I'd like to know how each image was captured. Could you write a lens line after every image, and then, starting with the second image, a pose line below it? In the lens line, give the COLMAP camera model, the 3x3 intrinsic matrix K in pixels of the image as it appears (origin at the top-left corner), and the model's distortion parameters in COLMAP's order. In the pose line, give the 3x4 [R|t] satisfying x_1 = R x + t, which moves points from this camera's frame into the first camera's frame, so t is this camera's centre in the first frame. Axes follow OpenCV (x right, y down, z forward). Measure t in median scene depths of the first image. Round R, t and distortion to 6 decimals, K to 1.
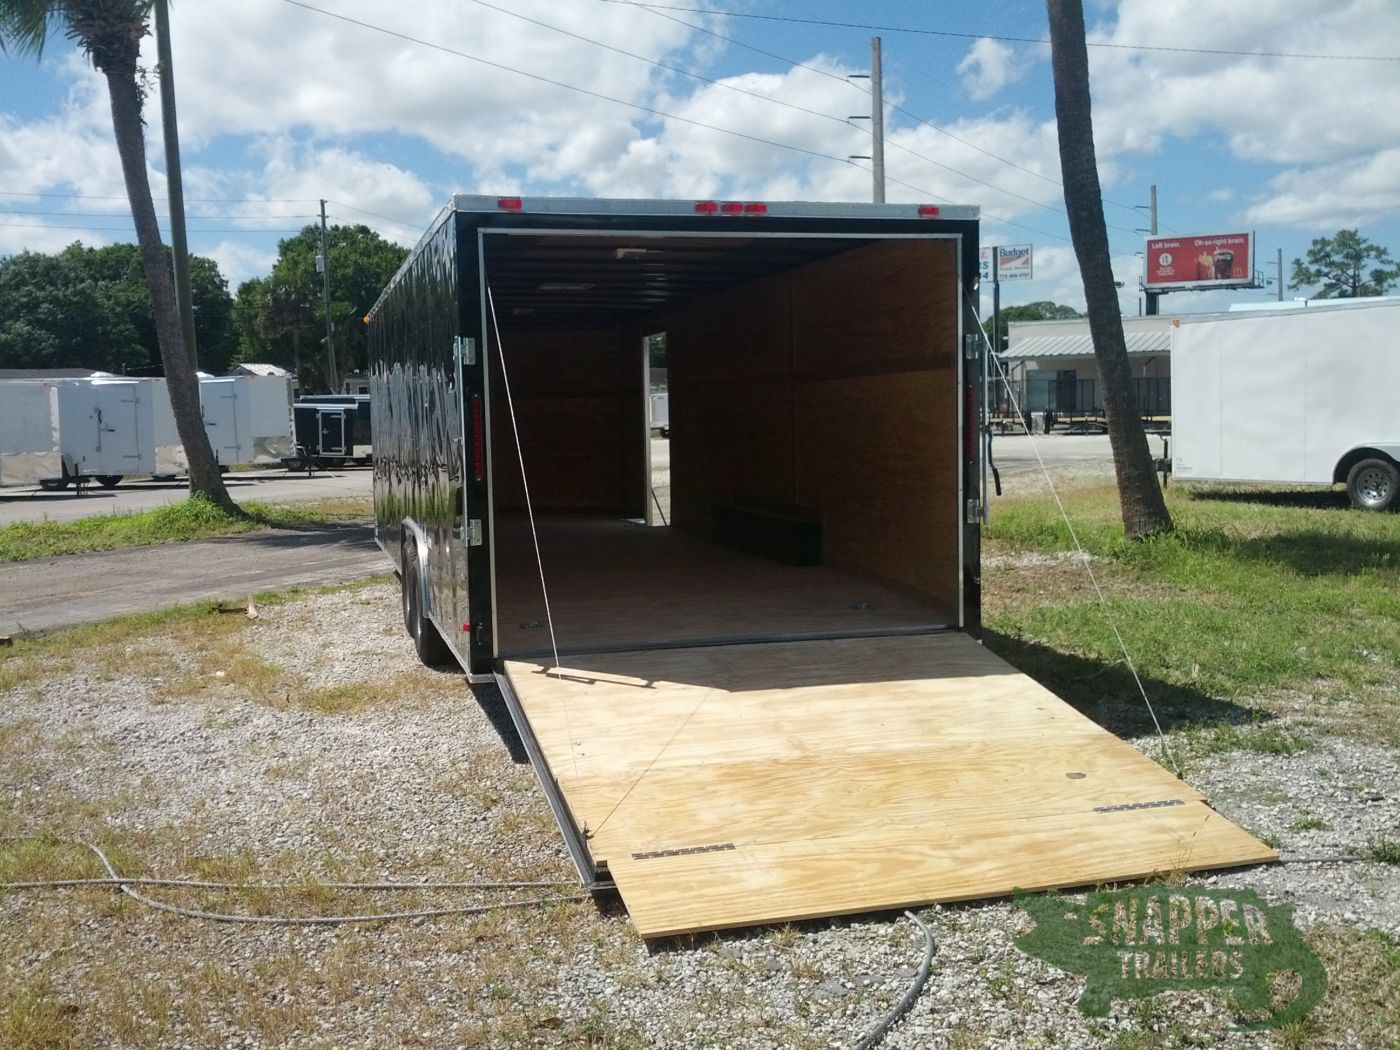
lens RADIAL K [[1395.2, 0, 652.9], [0, 1395.2, 528.8], [0, 0, 1]] dist [-0.005739, 0.005585]
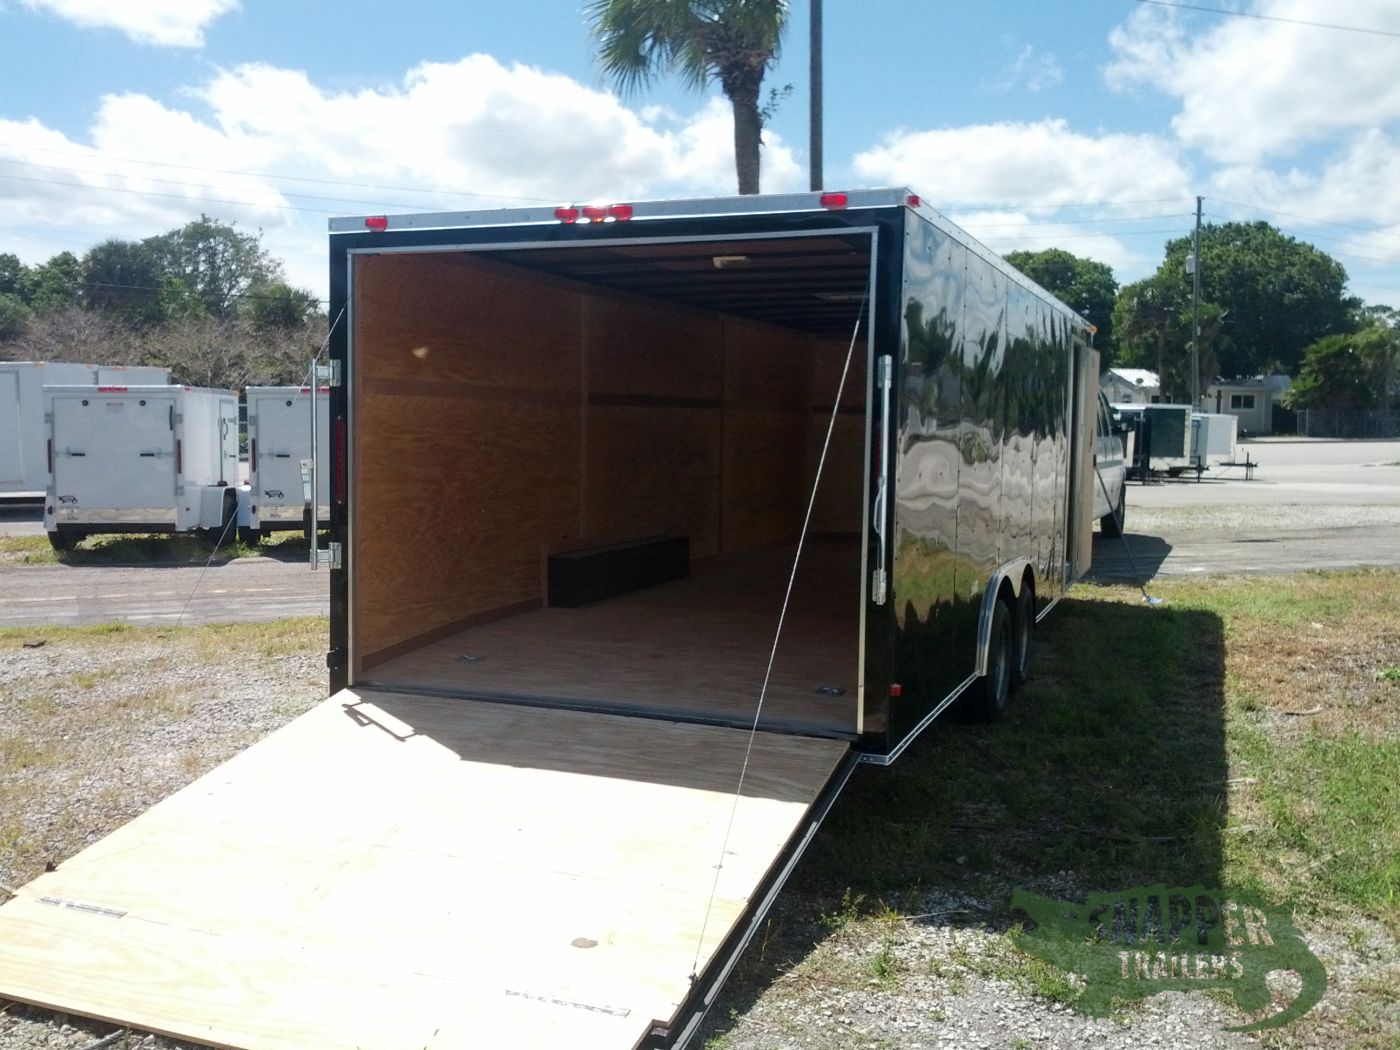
lens RADIAL K [[1395.2, 0, 652.9], [0, 1395.2, 528.8], [0, 0, 1]] dist [-0.005739, 0.005585]
pose [[0.797430, 0.077424, -0.598423, 0.227175], [-0.078938, 0.996597, 0.023751, -0.020455], [0.598226, 0.028298, 0.800828, 0.119515]]
